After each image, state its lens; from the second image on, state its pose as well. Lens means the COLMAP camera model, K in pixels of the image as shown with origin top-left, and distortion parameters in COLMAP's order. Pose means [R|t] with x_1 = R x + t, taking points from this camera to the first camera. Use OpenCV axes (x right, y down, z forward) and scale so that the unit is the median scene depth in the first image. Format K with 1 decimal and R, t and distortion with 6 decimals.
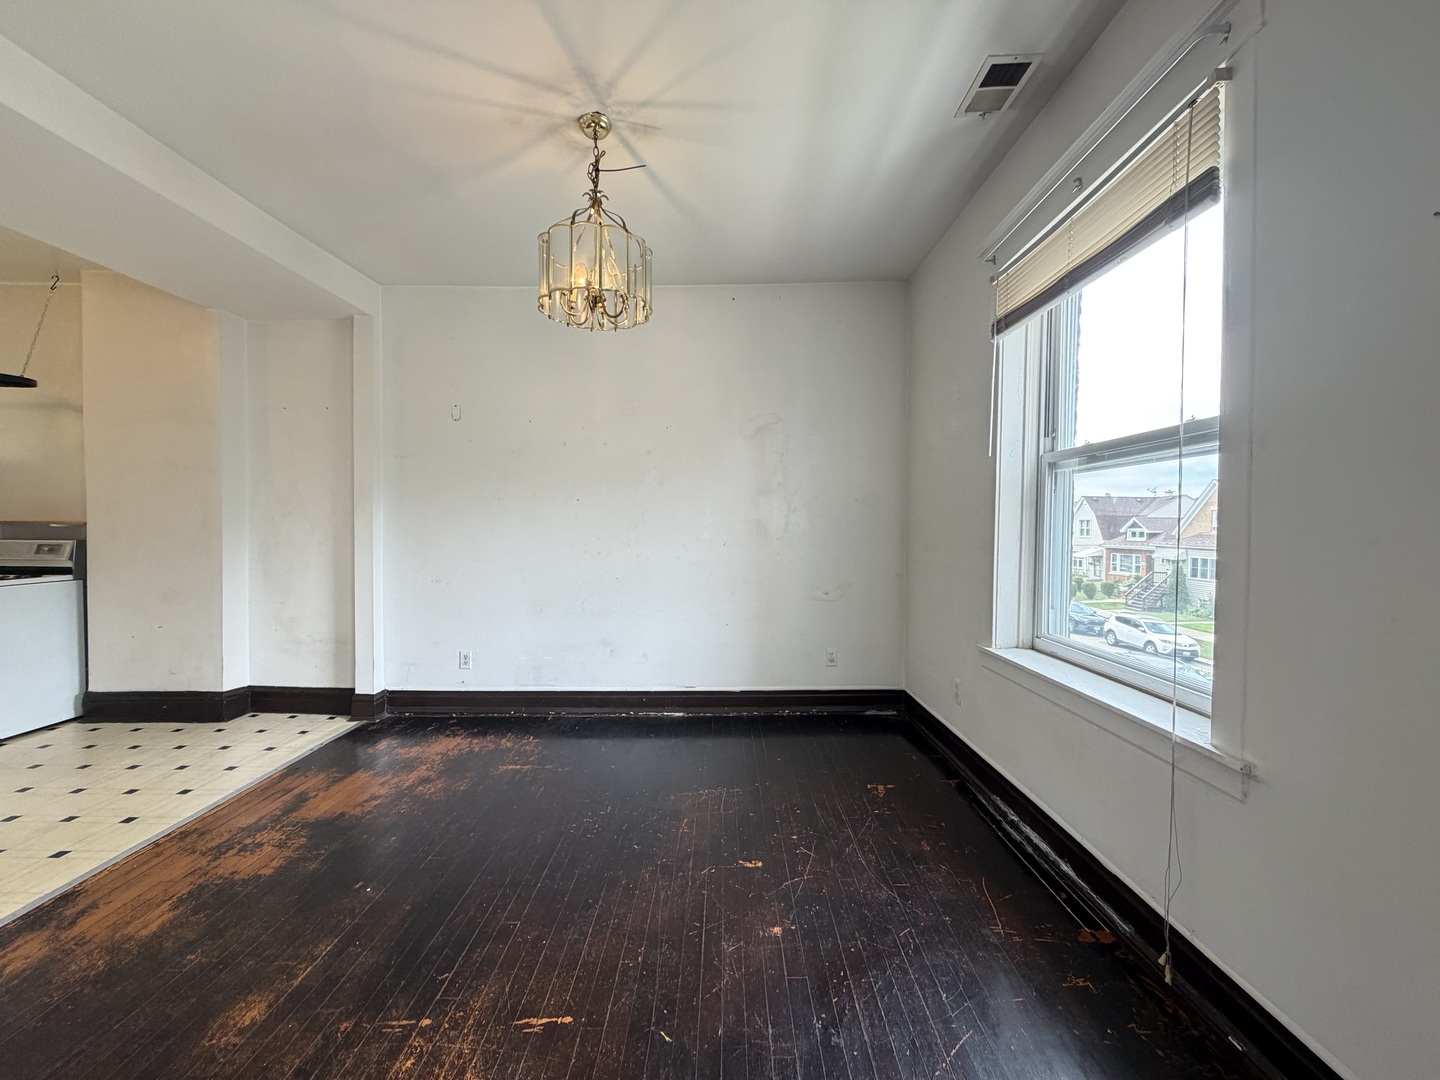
lens RADIAL K [[572.2, 0, 716.5], [0, 572.2, 539.8], [0, 0, 1]] dist [0.000605, 0.000159]
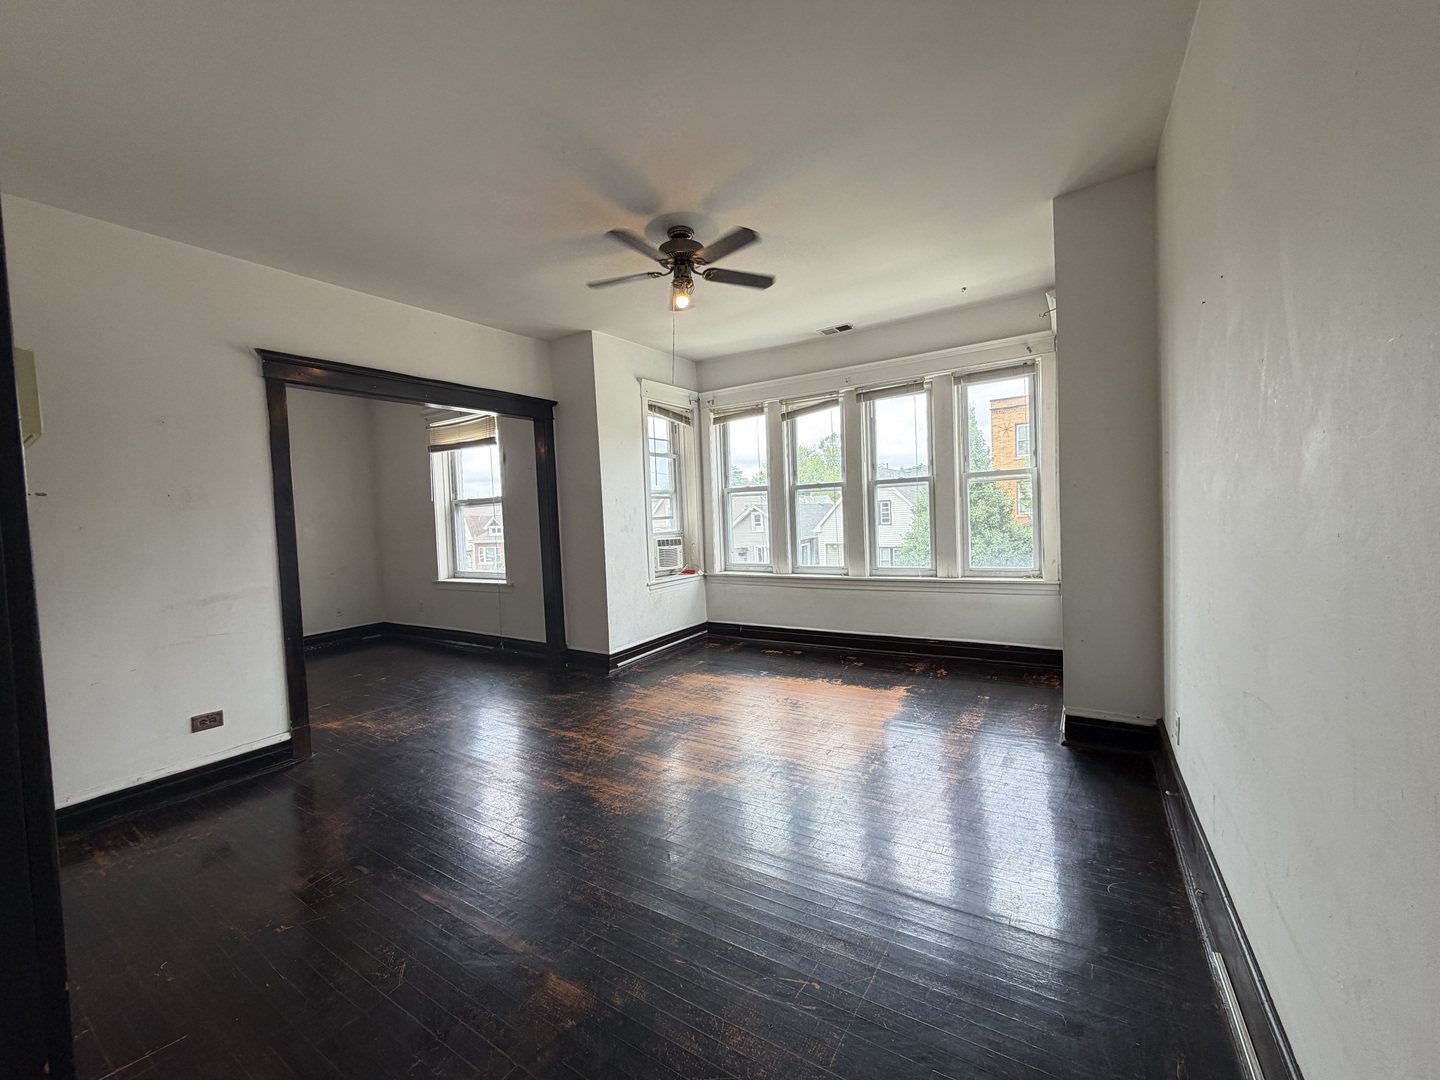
lens RADIAL K [[572.2, 0, 716.5], [0, 572.2, 539.8], [0, 0, 1]] dist [0.000605, 0.000159]
pose [[0.538979, -0.064194, 0.839869, -0.653691], [0.066778, 0.997210, 0.033366, 0.013058], [-0.839668, 0.038102, 0.541762, -0.941017]]
